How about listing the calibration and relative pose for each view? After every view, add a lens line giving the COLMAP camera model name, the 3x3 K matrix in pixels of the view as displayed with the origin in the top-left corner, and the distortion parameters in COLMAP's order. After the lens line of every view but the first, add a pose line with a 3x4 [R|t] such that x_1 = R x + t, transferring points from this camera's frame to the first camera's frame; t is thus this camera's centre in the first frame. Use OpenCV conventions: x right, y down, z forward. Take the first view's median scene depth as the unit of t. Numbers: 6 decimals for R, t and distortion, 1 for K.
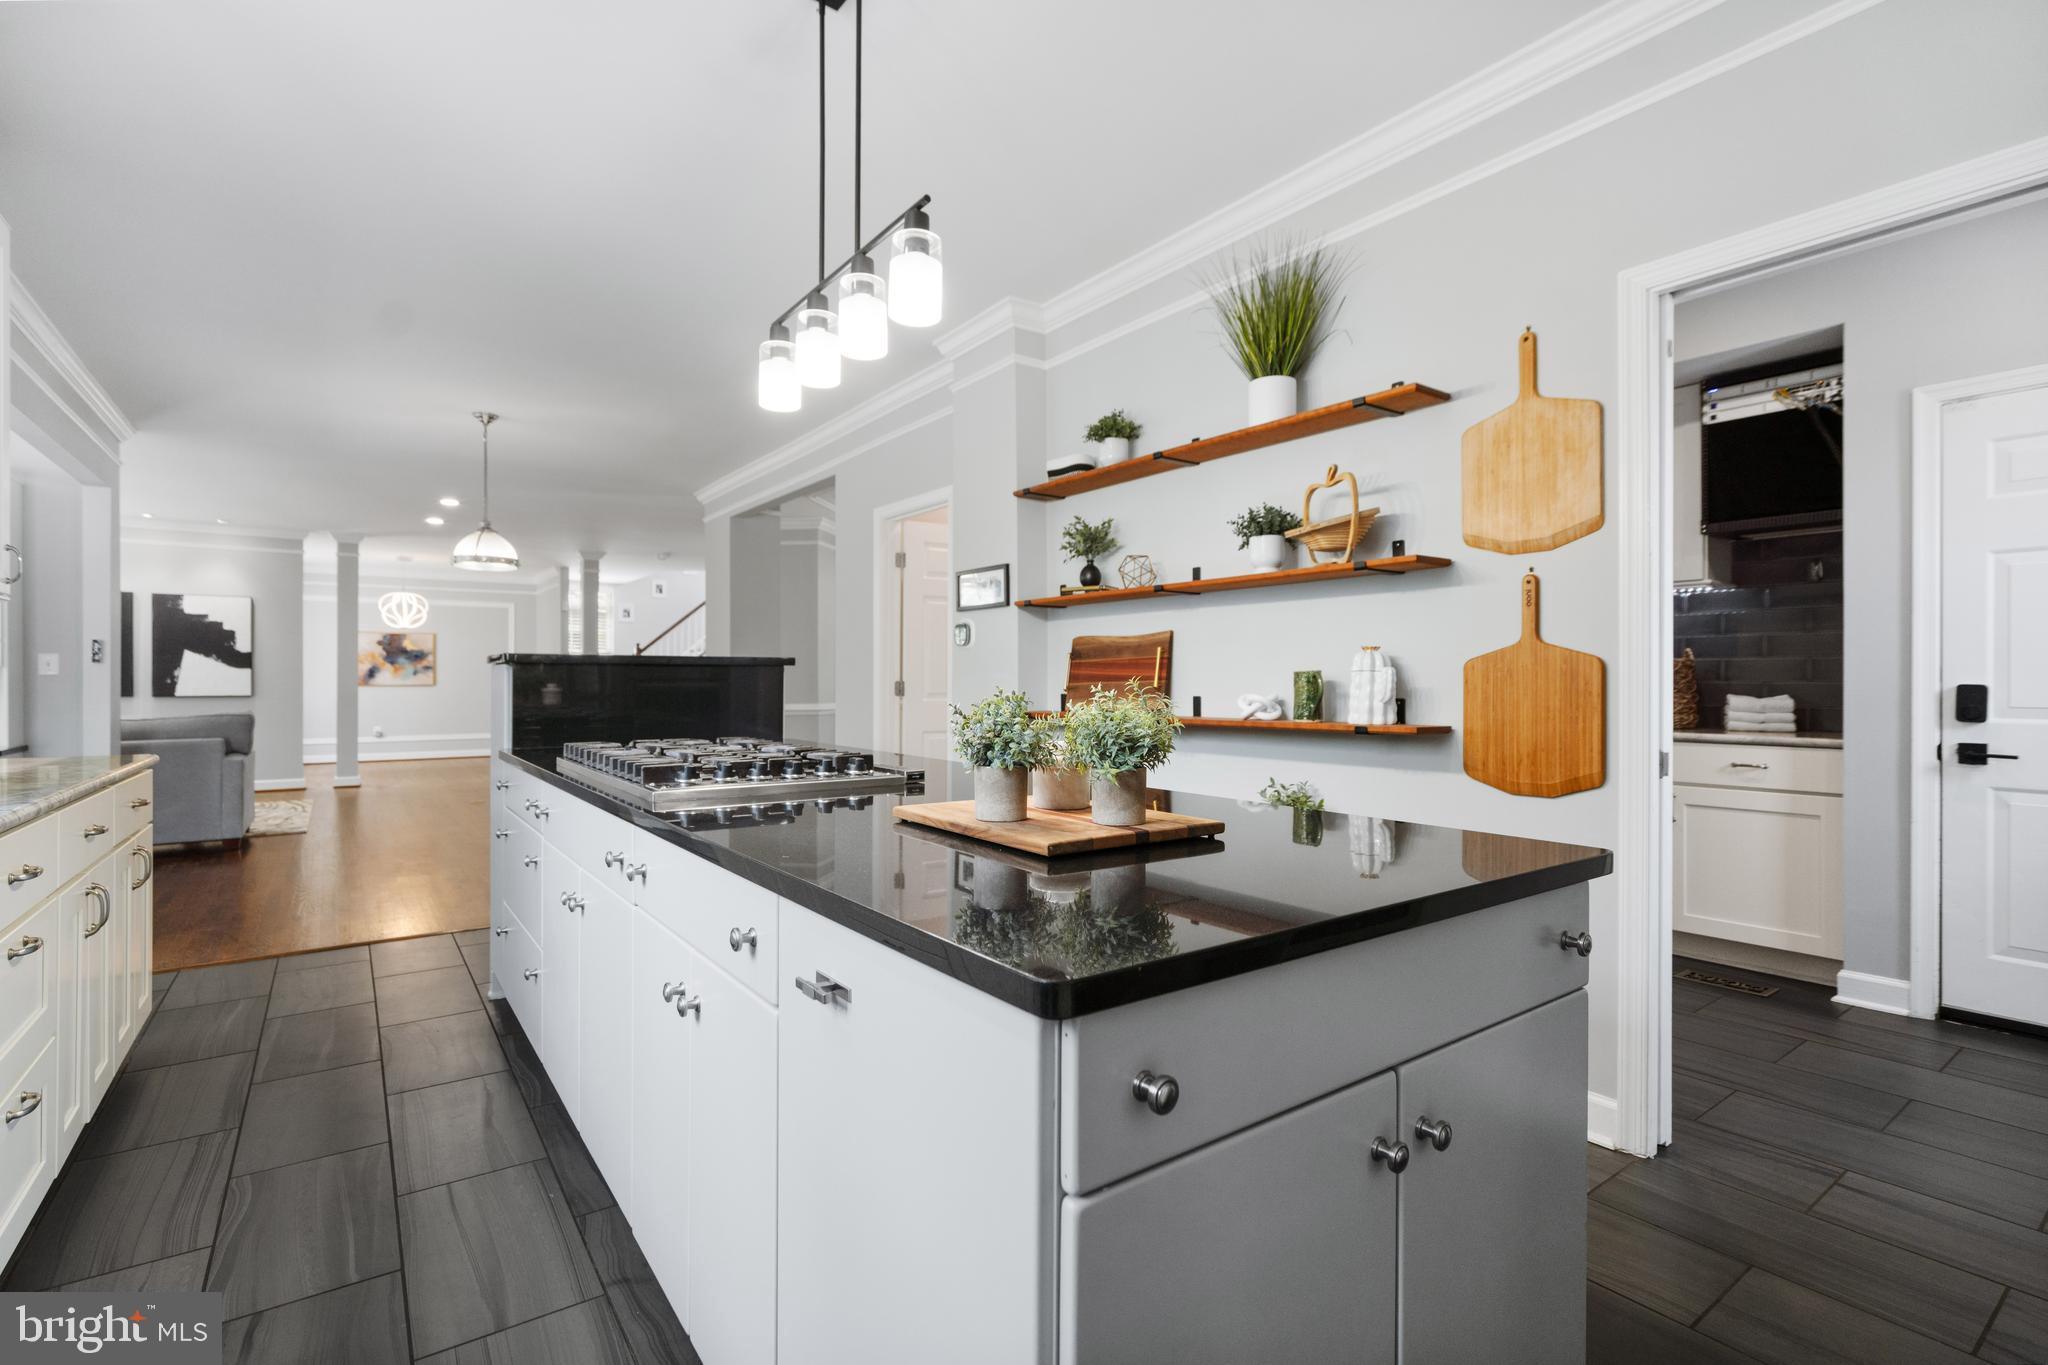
lens RADIAL K [[944.7, 0, 1022.2], [0, 944.7, 677.9], [0, 0, 1]] dist [0.018145, 0.000140]
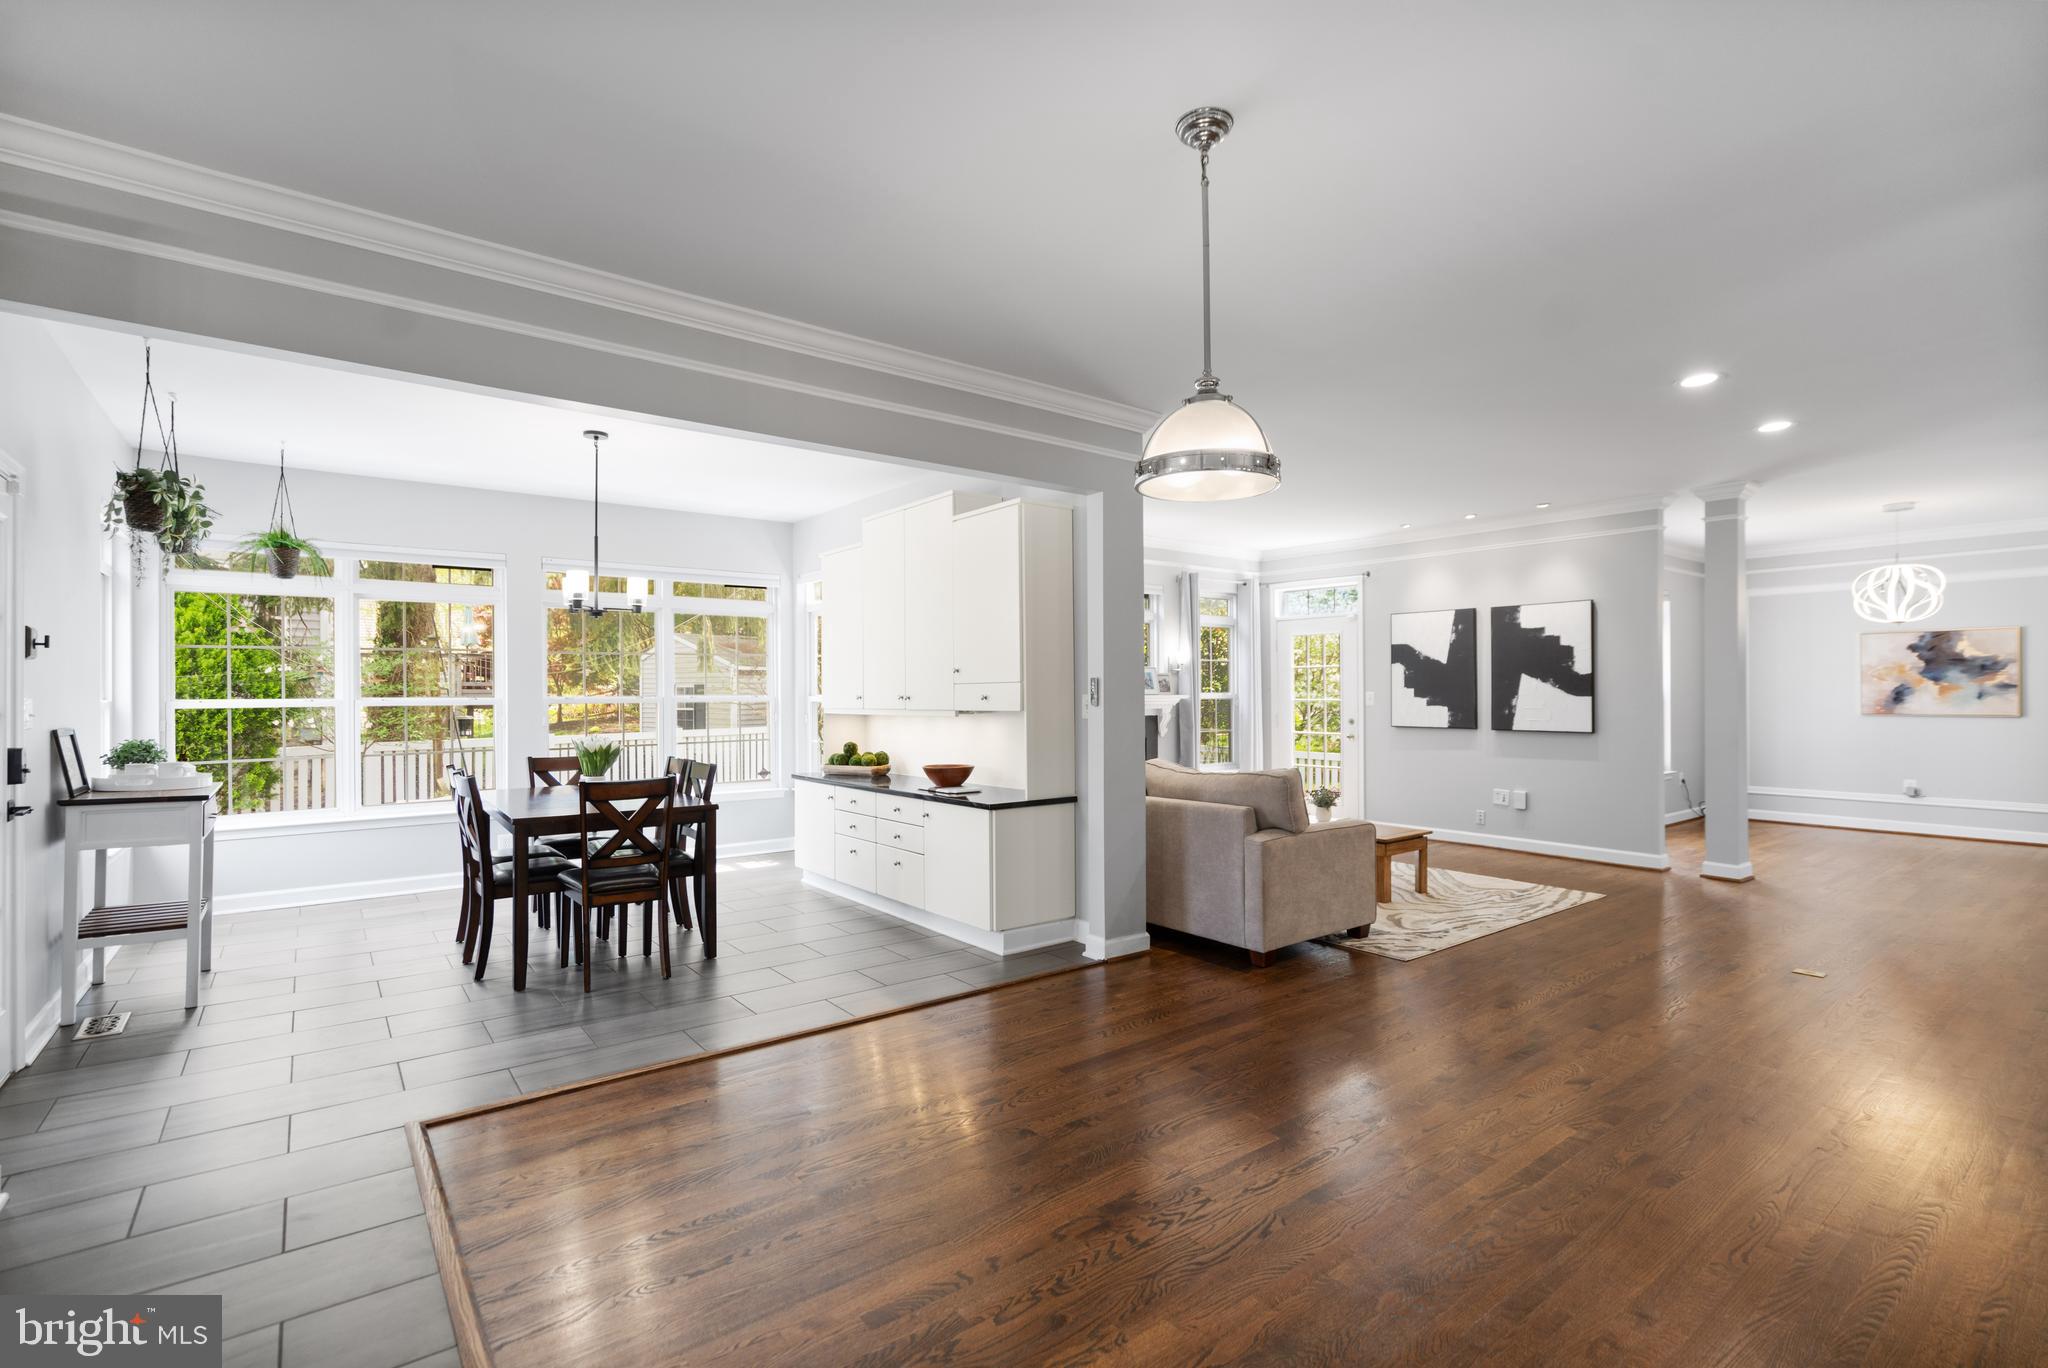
lens RADIAL K [[944.7, 0, 1030.7], [0, 944.7, 680.3], [0, 0, 1]] dist [0.018145, 0.000140]
pose [[0.046271, -0.012836, -0.998846, -0.093945], [0.007174, 0.999896, -0.012517, -0.016441], [0.998903, -0.006587, 0.046359, 0.552136]]
